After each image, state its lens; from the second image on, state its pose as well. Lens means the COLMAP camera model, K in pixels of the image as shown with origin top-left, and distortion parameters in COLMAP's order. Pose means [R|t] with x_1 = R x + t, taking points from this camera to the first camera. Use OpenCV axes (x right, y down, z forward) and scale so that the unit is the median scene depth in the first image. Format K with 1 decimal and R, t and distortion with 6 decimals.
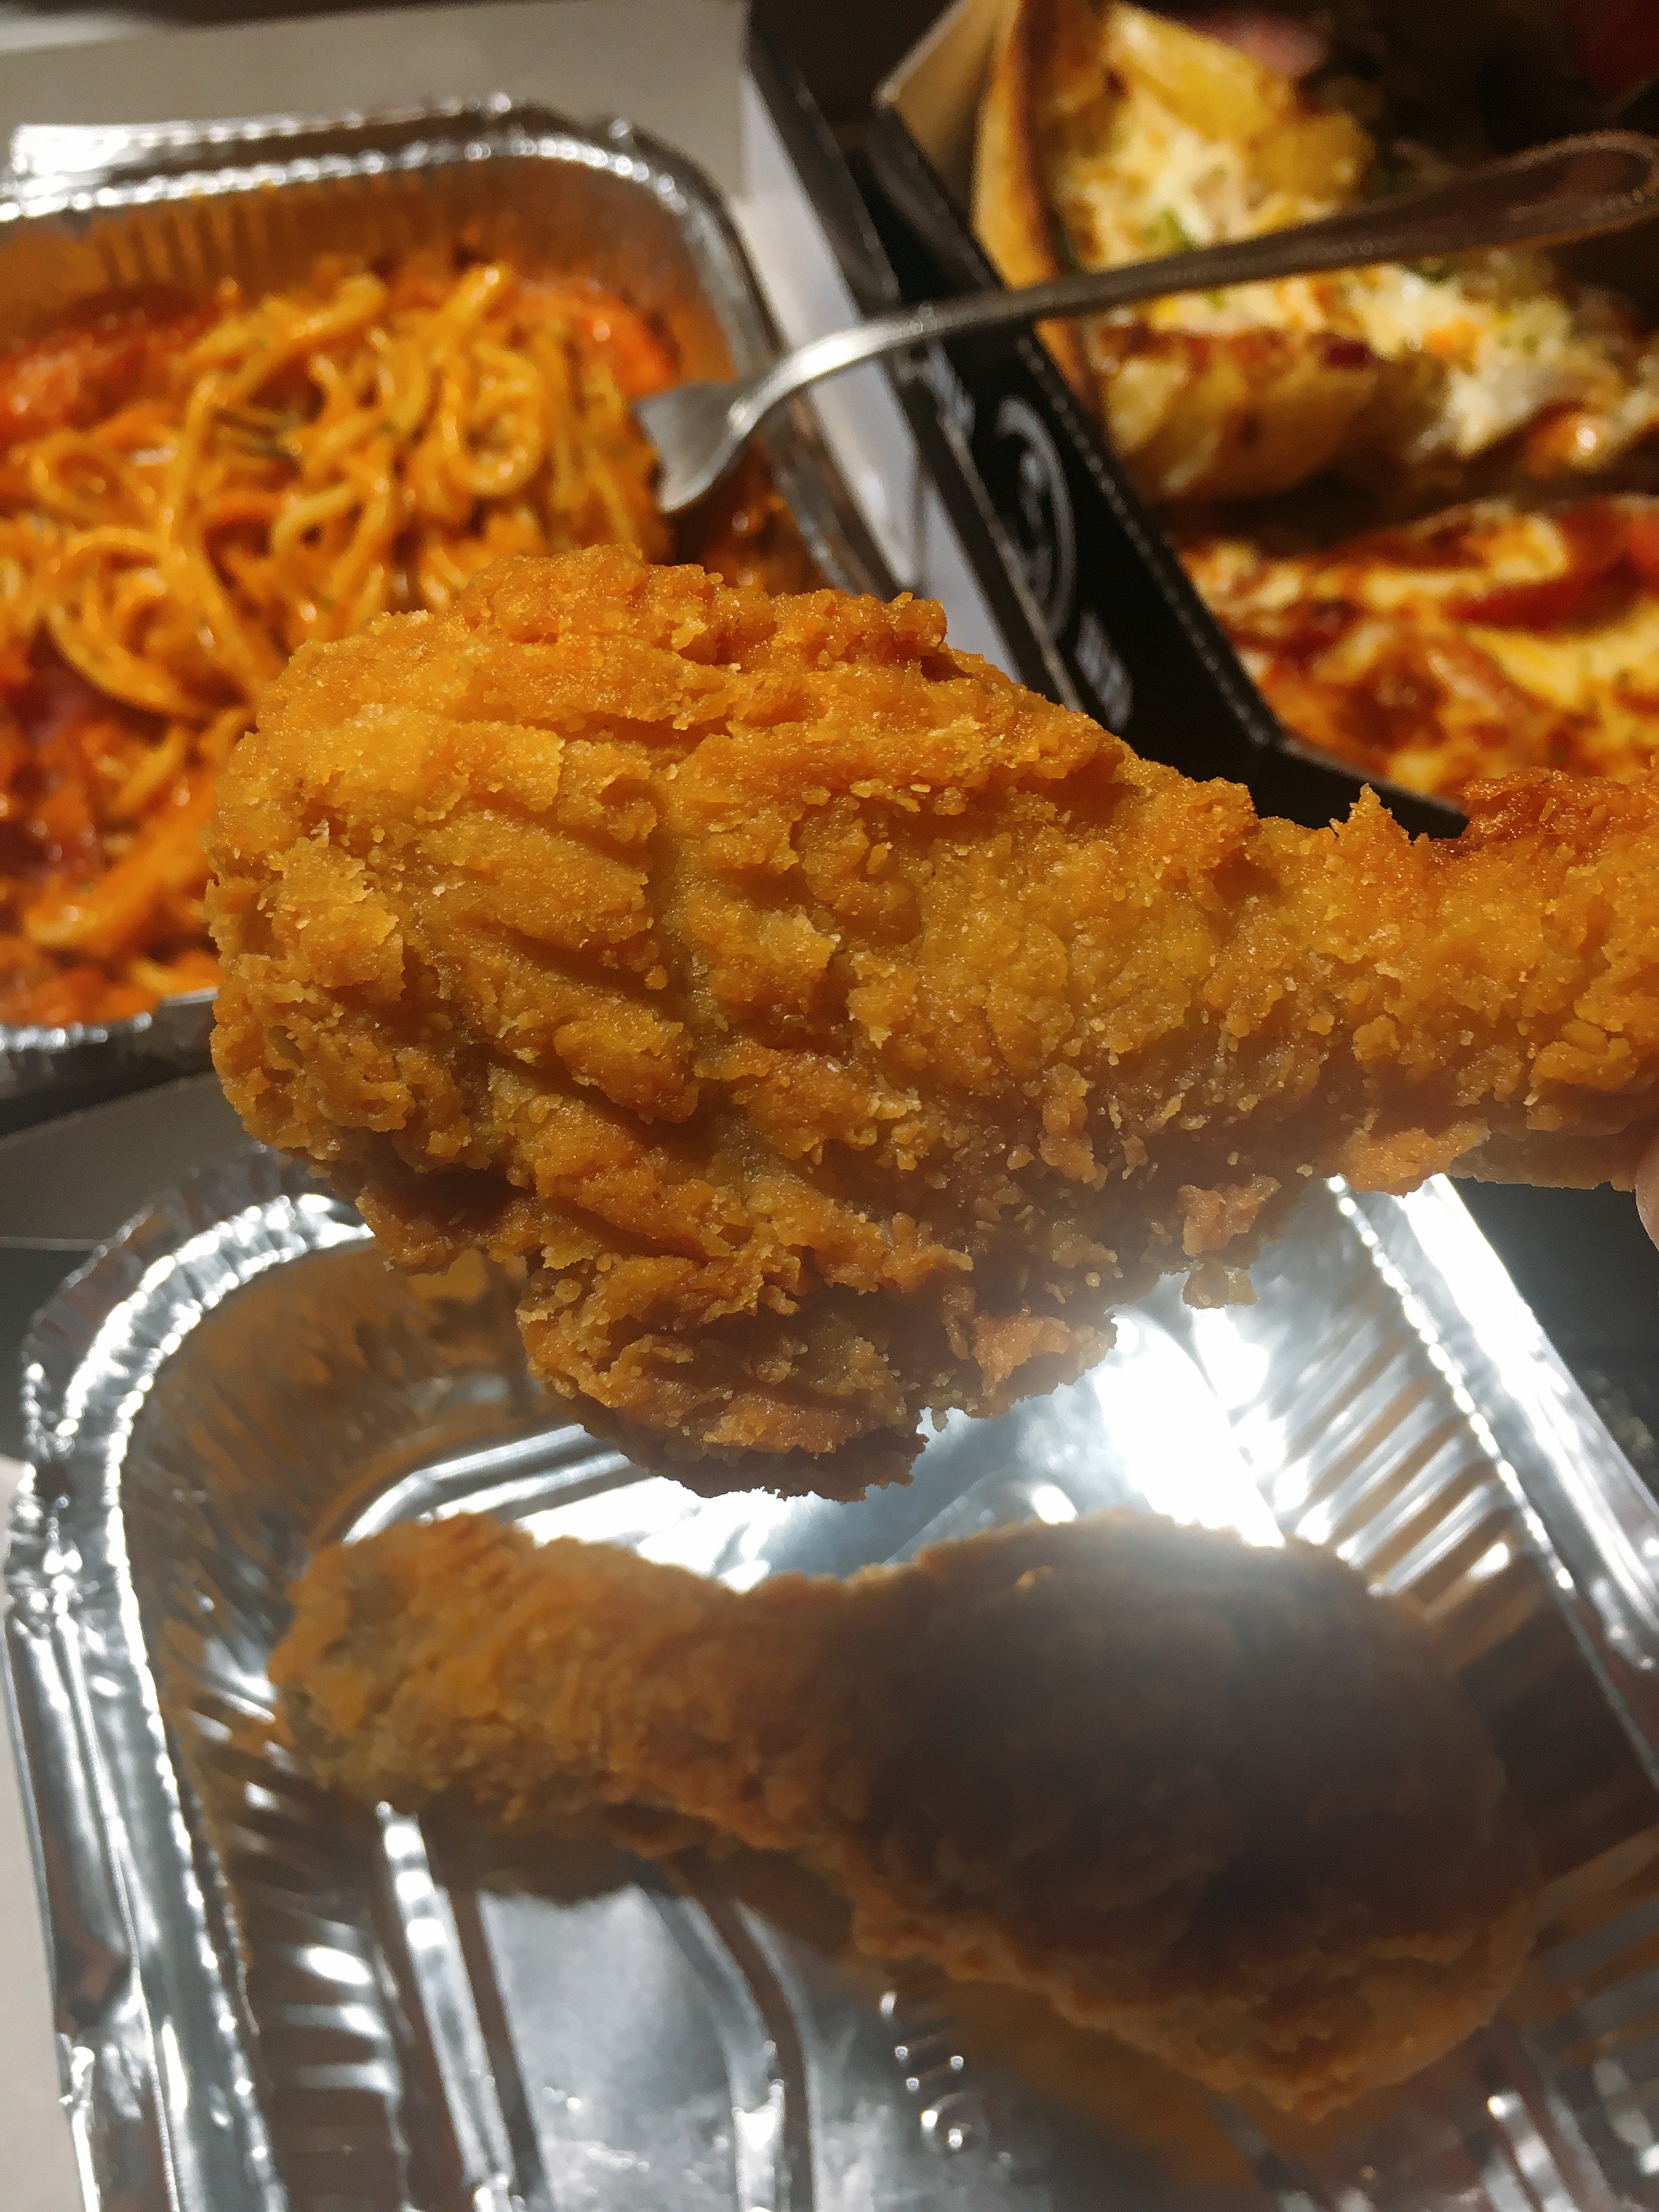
lens RADIAL K [[1904.4, 0, 820.6], [0, 1904.4, 1144.0], [0, 0, 1]] dist [0.099471, -0.192667]
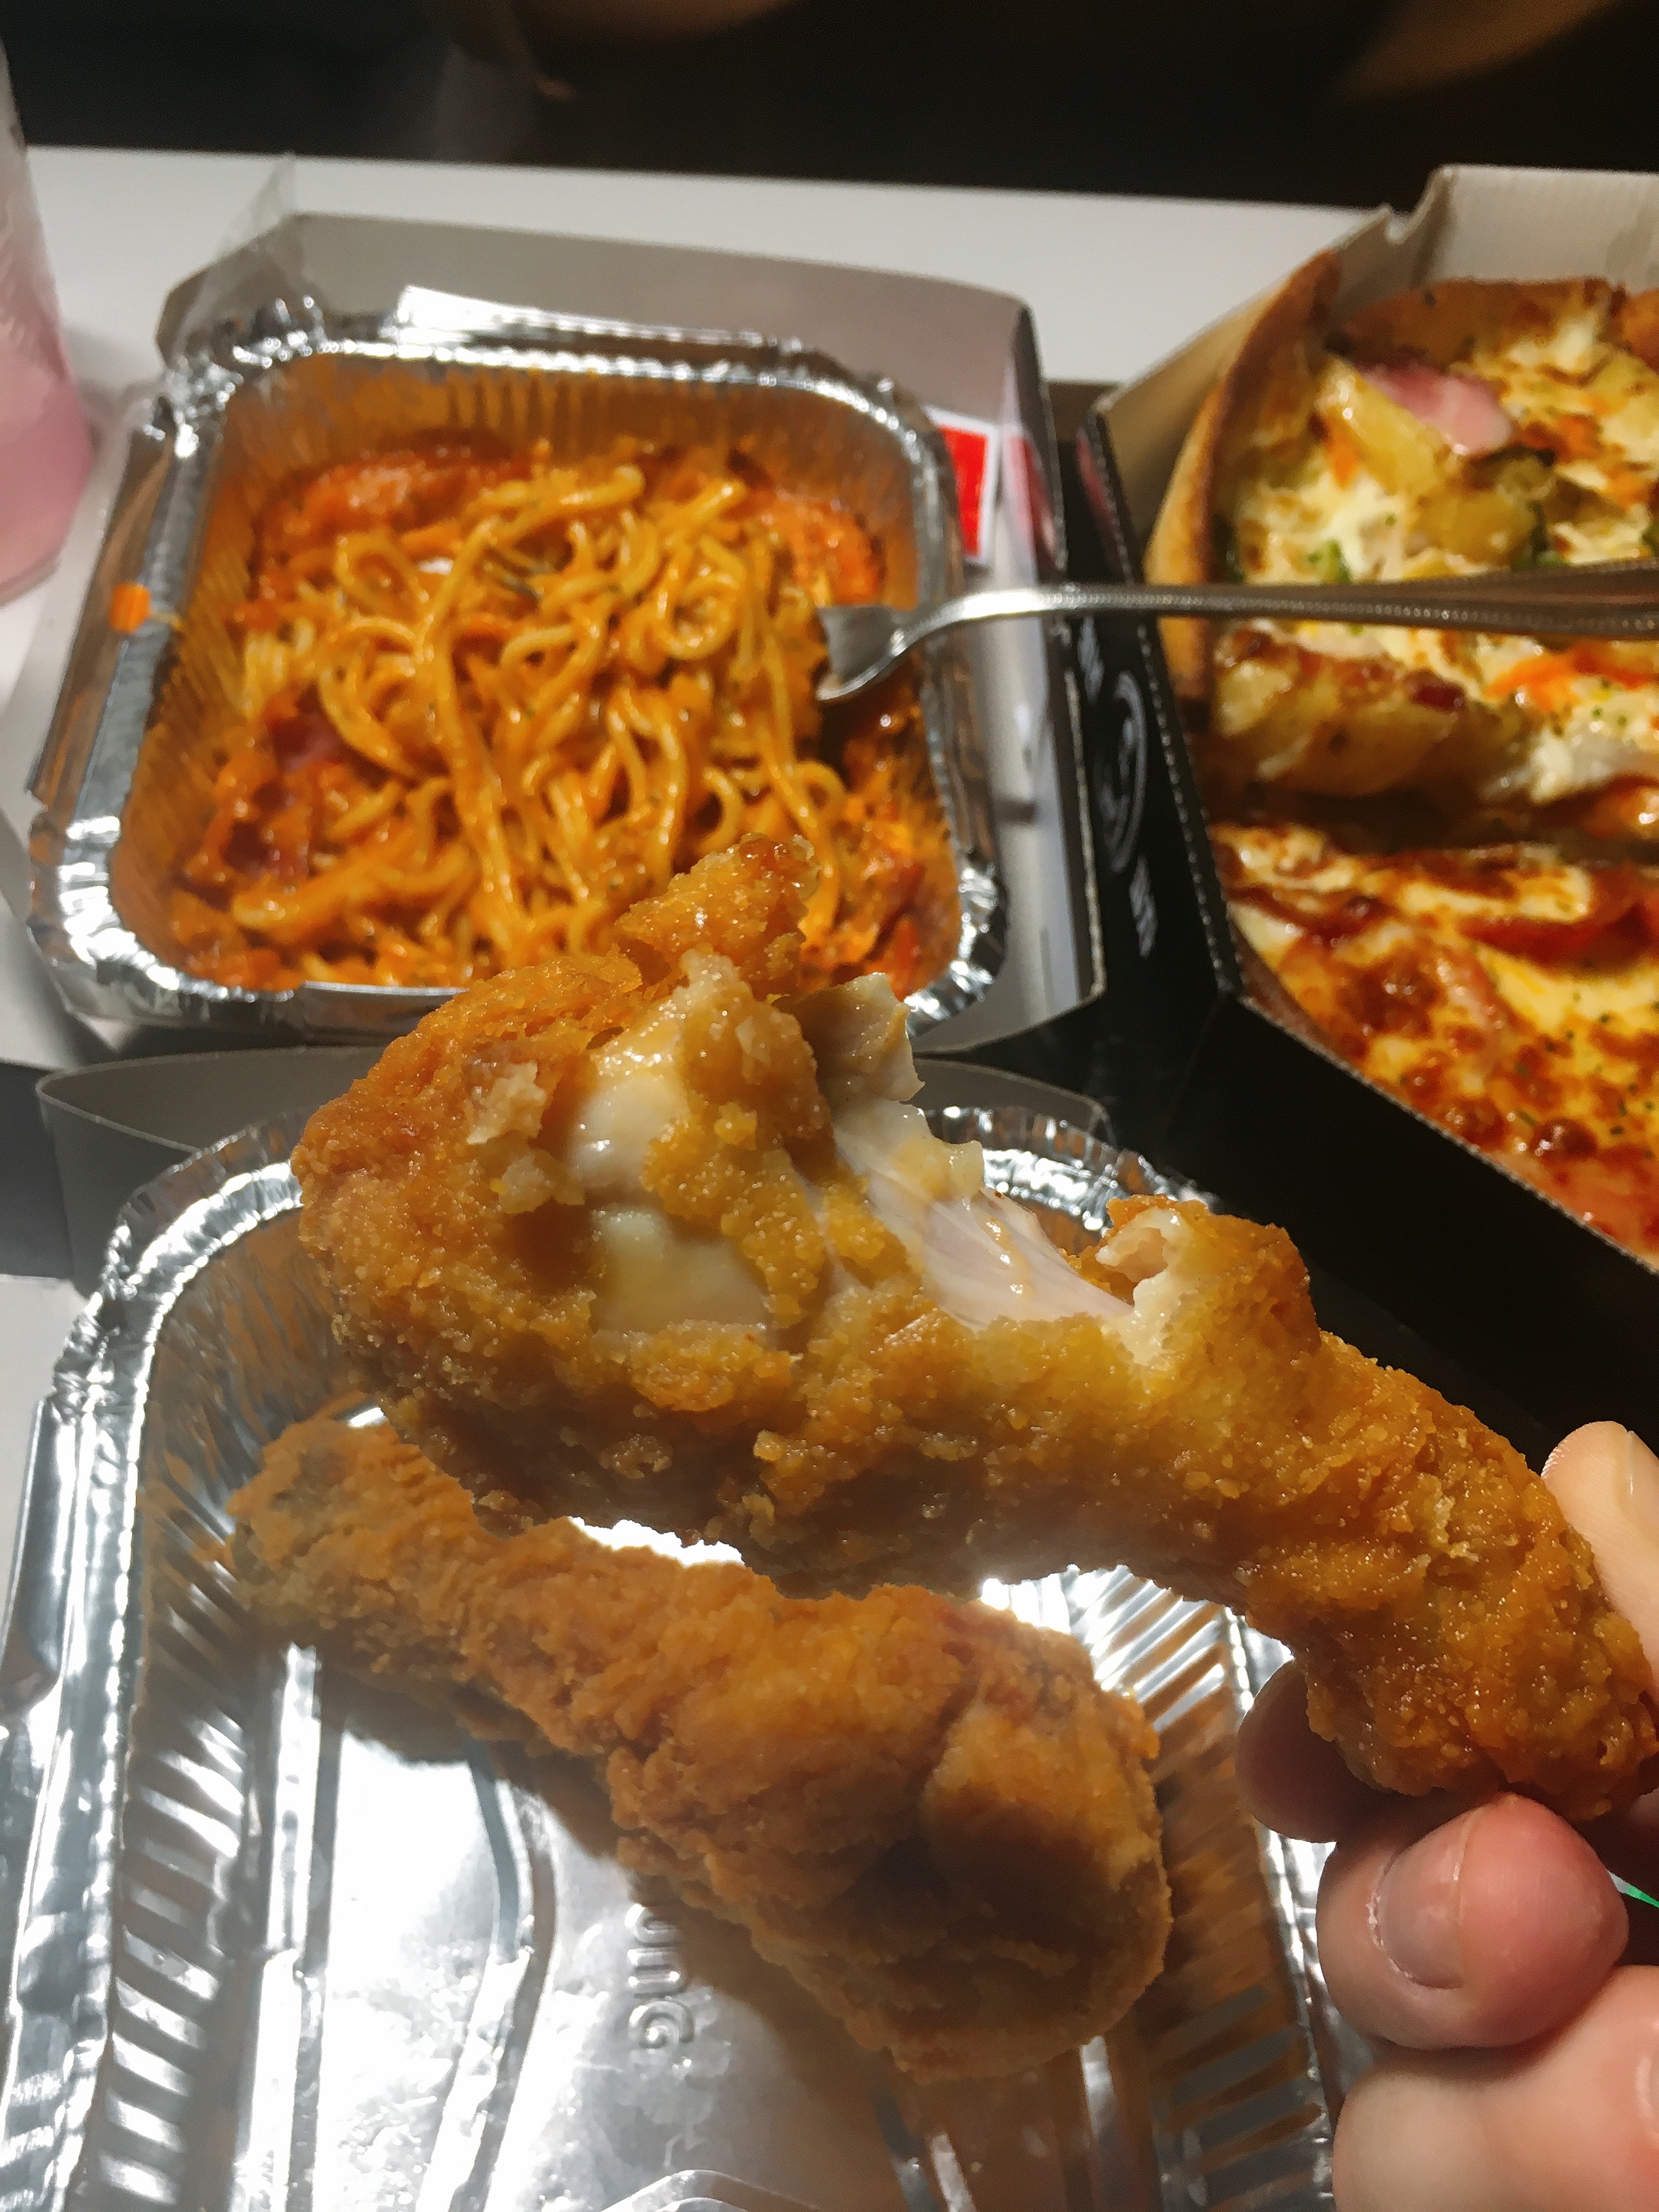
lens RADIAL K [[1904.4, 0, 820.6], [0, 1904.4, 1144.0], [0, 0, 1]] dist [0.099471, -0.192667]
pose [[0.963735, 0.241741, -0.113030, 0.127775], [-0.249987, 0.966039, -0.065385, 0.021031], [0.093386, 0.091270, 0.991438, -0.178014]]
